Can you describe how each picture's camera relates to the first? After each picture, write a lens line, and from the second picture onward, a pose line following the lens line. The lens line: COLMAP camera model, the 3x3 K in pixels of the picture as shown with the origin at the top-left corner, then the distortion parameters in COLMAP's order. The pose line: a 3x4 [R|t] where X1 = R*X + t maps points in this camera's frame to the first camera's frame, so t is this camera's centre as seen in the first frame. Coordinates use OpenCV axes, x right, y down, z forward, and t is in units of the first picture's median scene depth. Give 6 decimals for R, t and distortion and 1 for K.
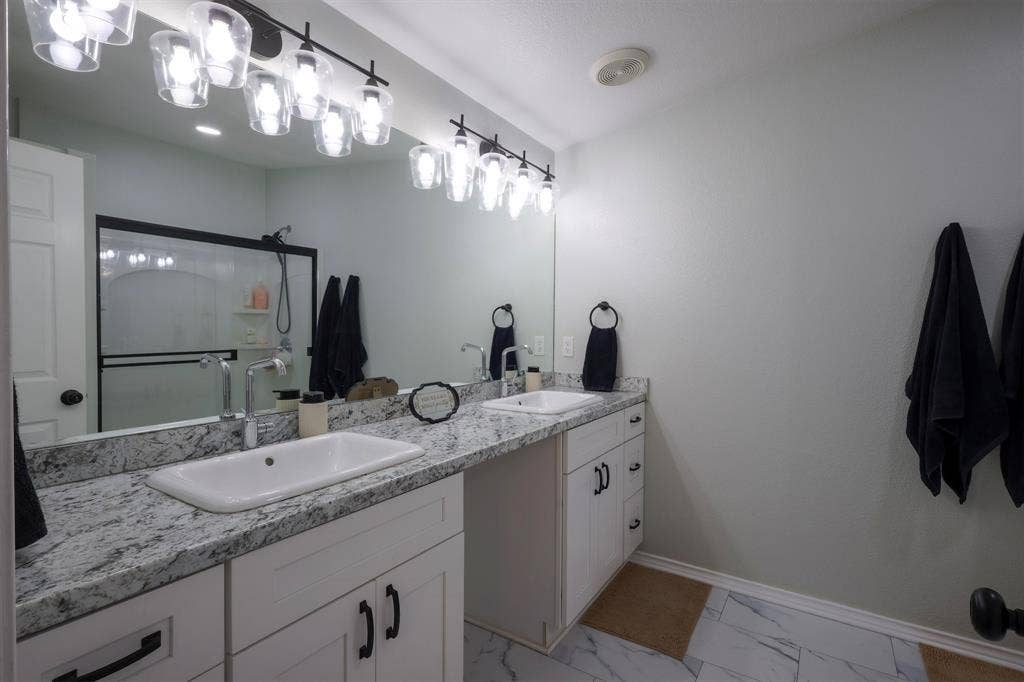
lens RADIAL K [[488.3, 0, 510.3], [0, 488.3, 341.4], [0, 0, 1]] dist [-0.000067, 0.000464]
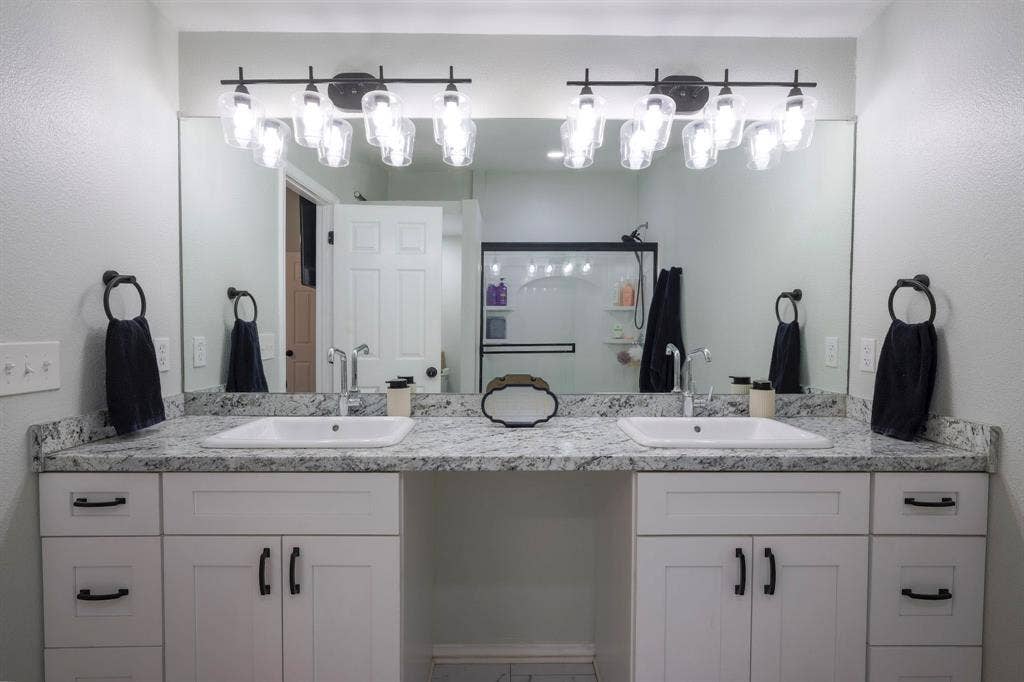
lens RADIAL K [[503.4, 0, 511.8], [0, 503.4, 336.9], [0, 0, 1]] dist [-0.000844, 0.000313]
pose [[0.554315, 0.018671, -0.832097, 0.553023], [-0.021606, 0.999734, 0.008039, -0.008979], [0.832026, 0.013522, 0.554571, 0.417451]]
